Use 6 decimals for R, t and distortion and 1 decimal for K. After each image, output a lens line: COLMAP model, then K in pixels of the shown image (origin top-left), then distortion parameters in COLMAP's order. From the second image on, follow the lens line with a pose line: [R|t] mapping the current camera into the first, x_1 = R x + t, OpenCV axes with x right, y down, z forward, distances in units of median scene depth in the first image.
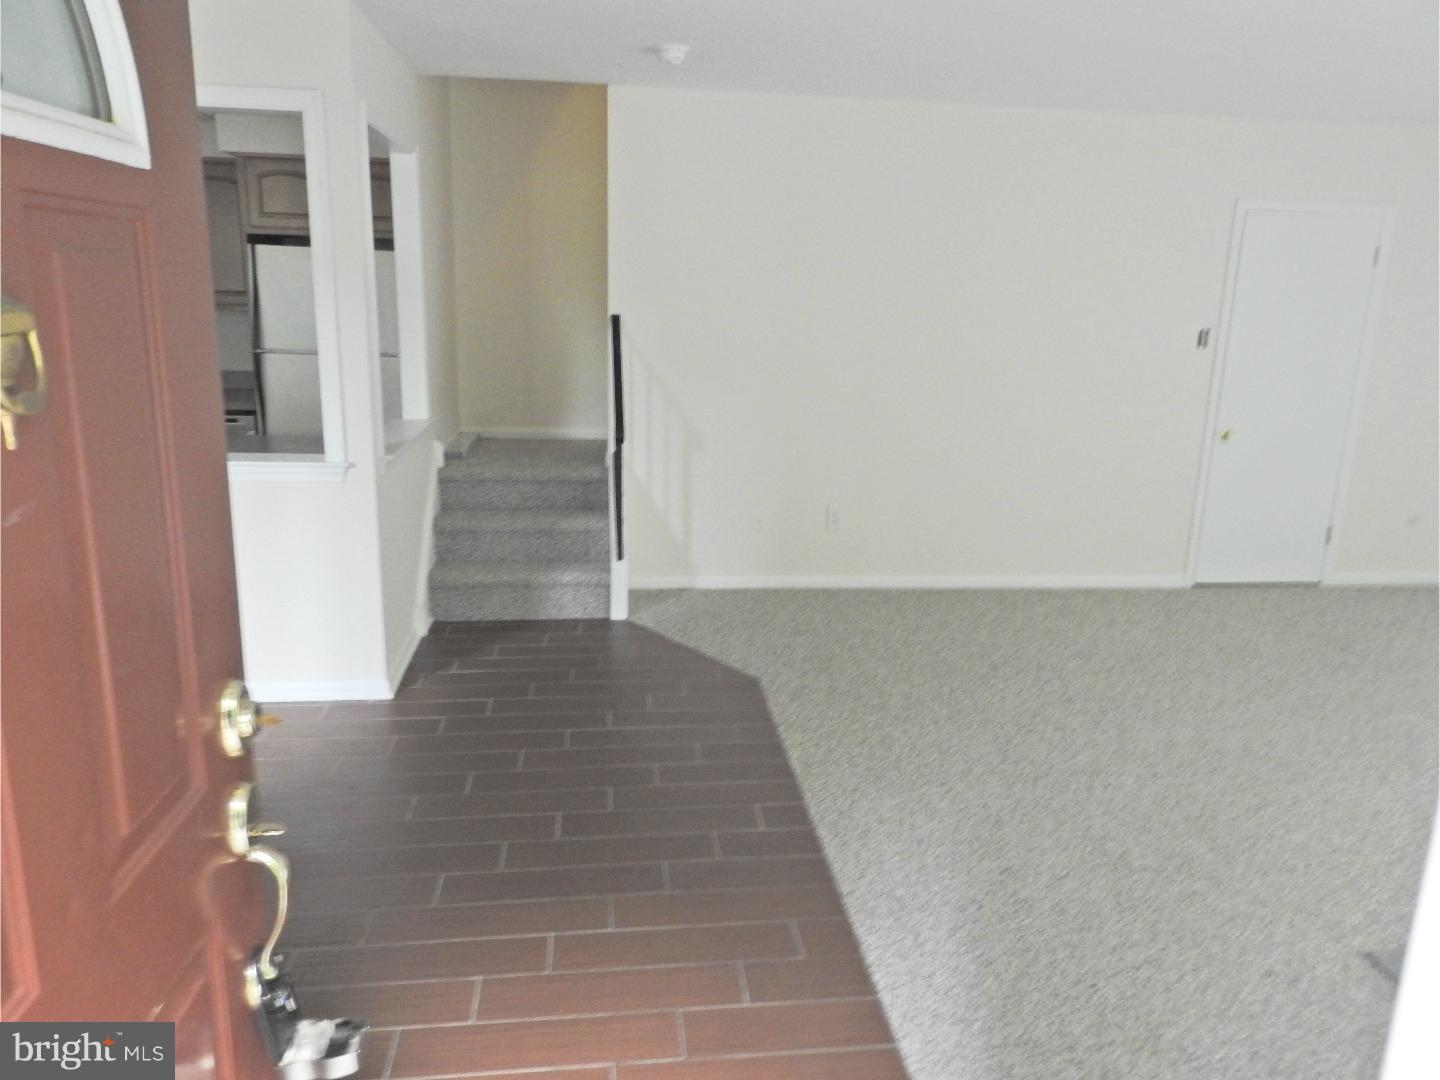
lens RADIAL K [[1017.7, 0, 725.1], [0, 1017.7, 537.3], [0, 0, 1]] dist [-0.000630, 0.000559]
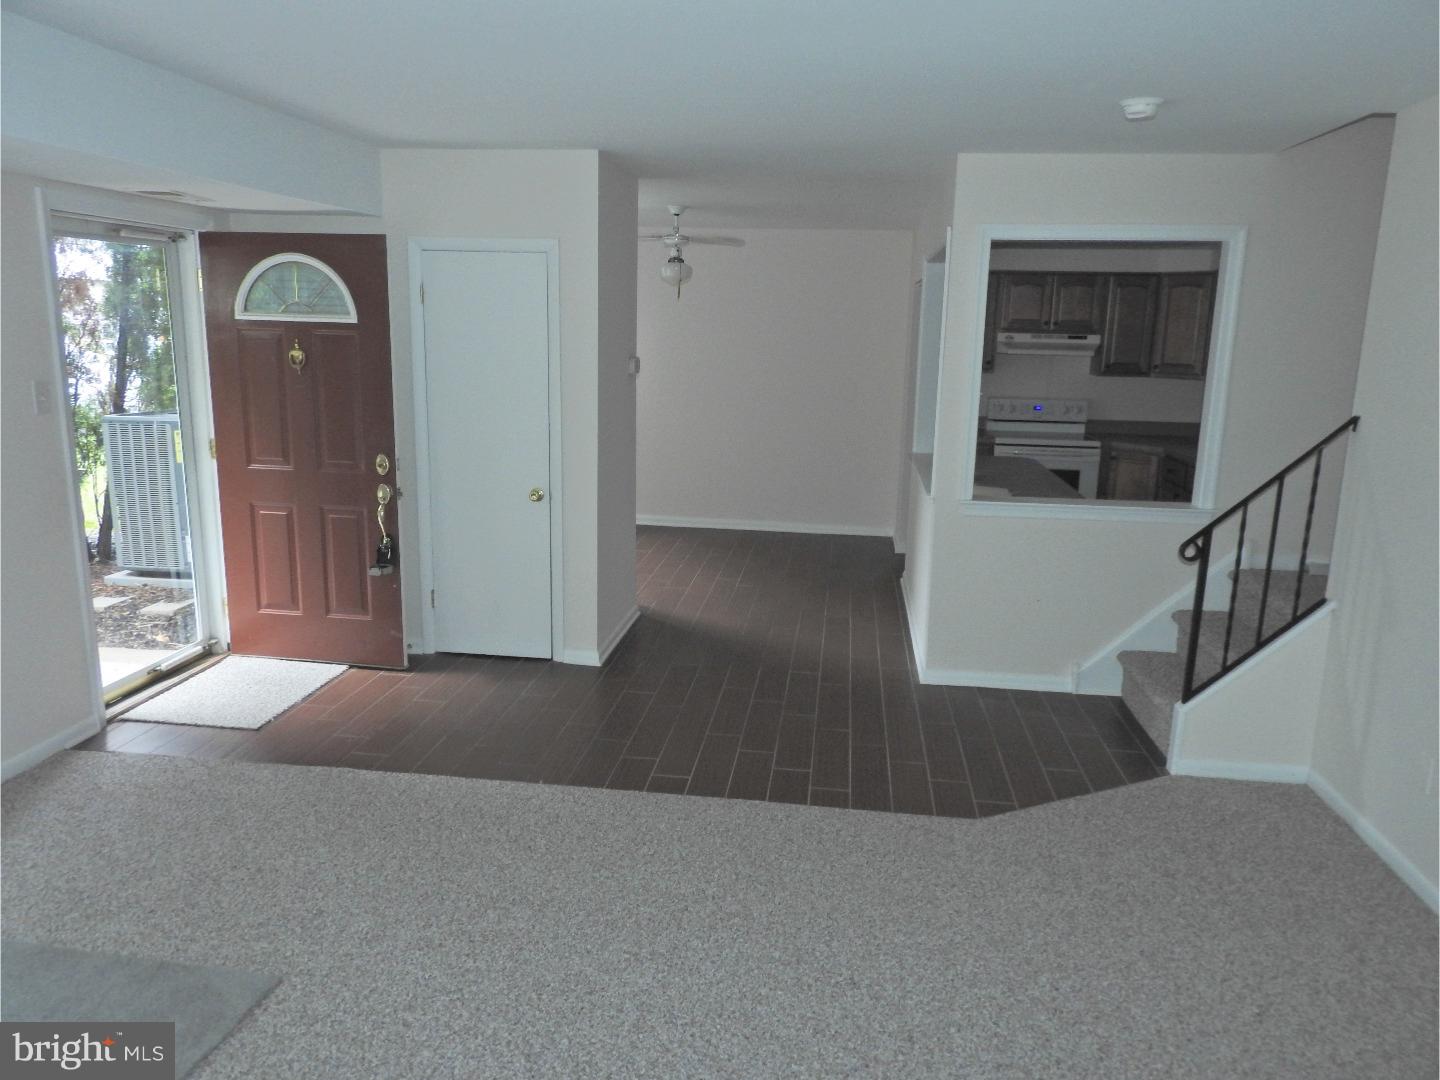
lens RADIAL K [[1019.7, 0, 737.8], [0, 1019.7, 542.4], [0, 0, 1]] dist [-0.008896, -0.002197]
pose [[-0.232135, 0.168887, -0.957909, 0.893186], [-0.262400, 0.937426, 0.228865, -0.231465], [0.936621, 0.304483, -0.173293, 0.913886]]
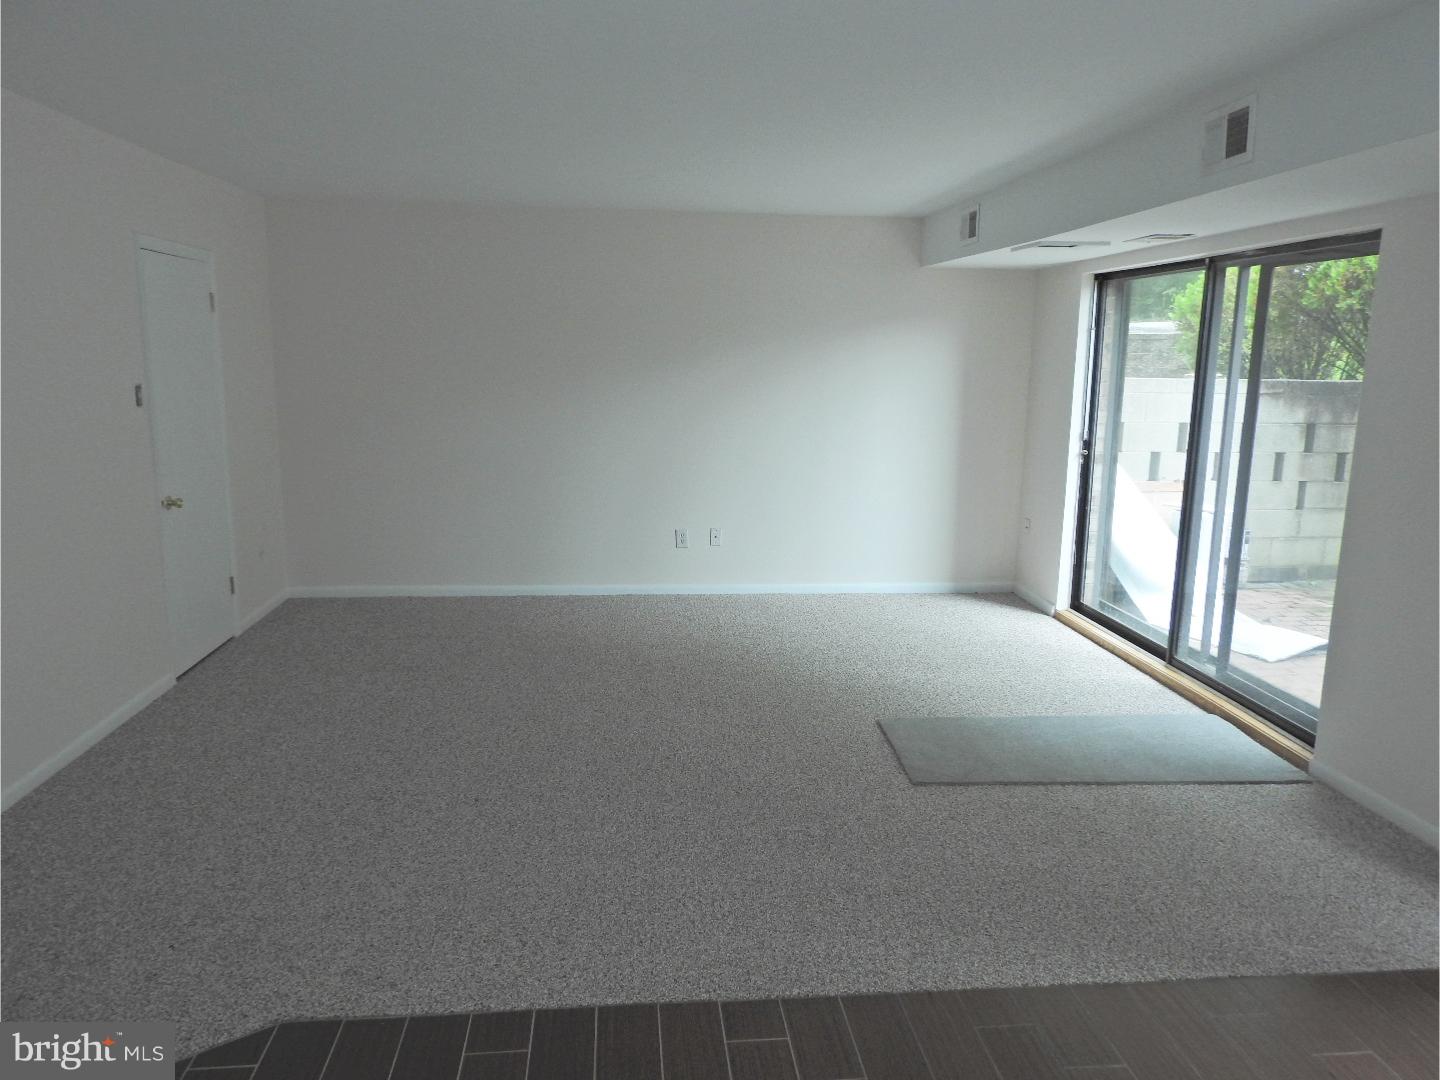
lens RADIAL K [[1017.7, 0, 725.1], [0, 1017.7, 537.3], [0, 0, 1]] dist [-0.000630, 0.000559]
pose [[0.022625, -0.209841, 0.977474, -0.487844], [0.223077, 0.954133, 0.199667, -0.191319], [-0.974538, 0.213534, 0.068398, 0.671518]]
